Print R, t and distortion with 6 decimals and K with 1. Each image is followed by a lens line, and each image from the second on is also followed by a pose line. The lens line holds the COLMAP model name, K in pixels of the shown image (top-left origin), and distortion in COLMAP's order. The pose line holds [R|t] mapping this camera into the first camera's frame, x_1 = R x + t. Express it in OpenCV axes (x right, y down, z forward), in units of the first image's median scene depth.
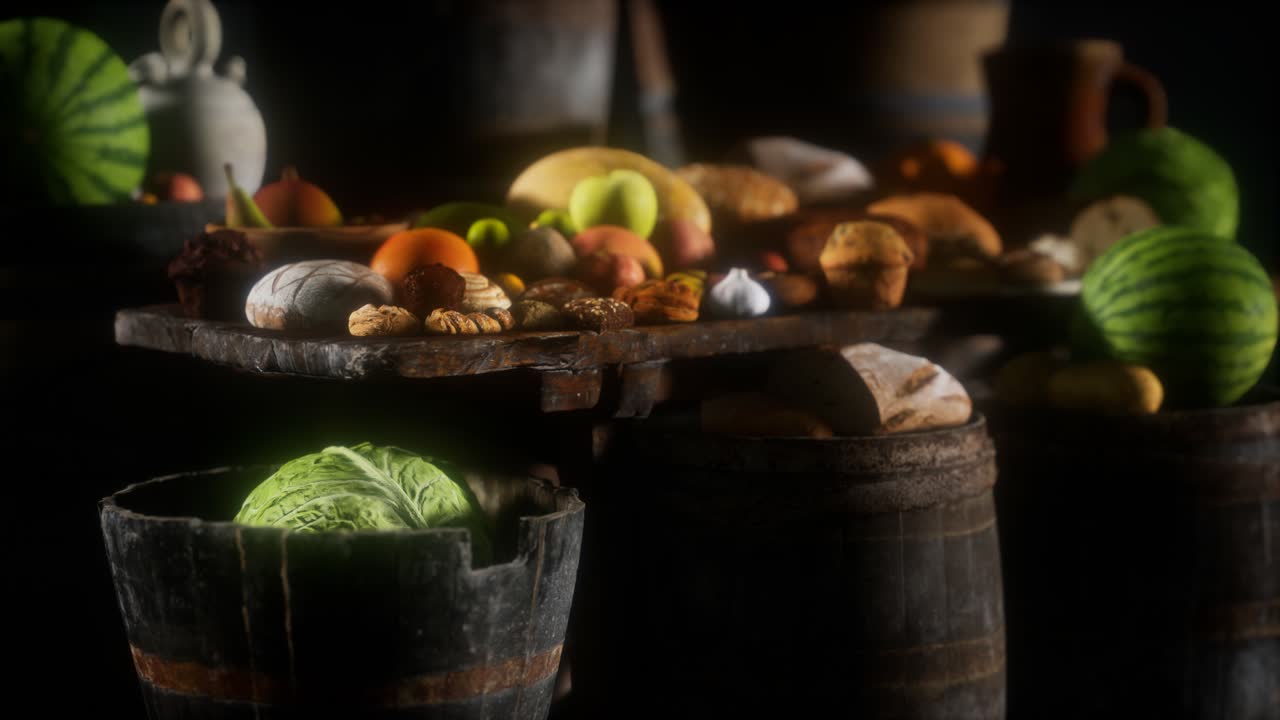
lens RADIAL K [[2463.6, 0, 641.0], [0, 2463.6, 356.4], [0, 0, 1]] dist [-0.015995, 0.000000]
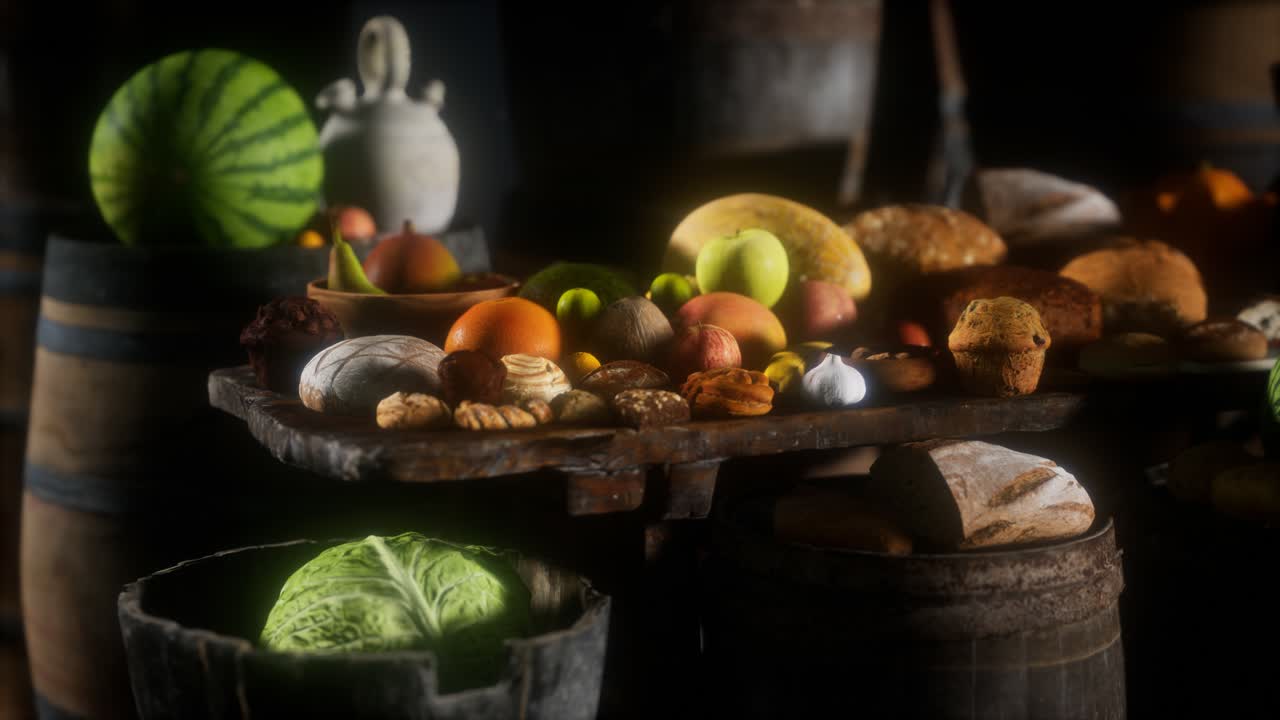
lens RADIAL K [[2463.6, 0, 641.4], [0, 2463.6, 362.3], [0, 0, 1]] dist [-0.015995, 0.000000]
pose [[0.966076, 0.037670, -0.255496, 0.211564], [-0.025401, 0.998368, 0.051150, -0.079787], [0.257005, -0.042925, 0.965456, 0.104696]]
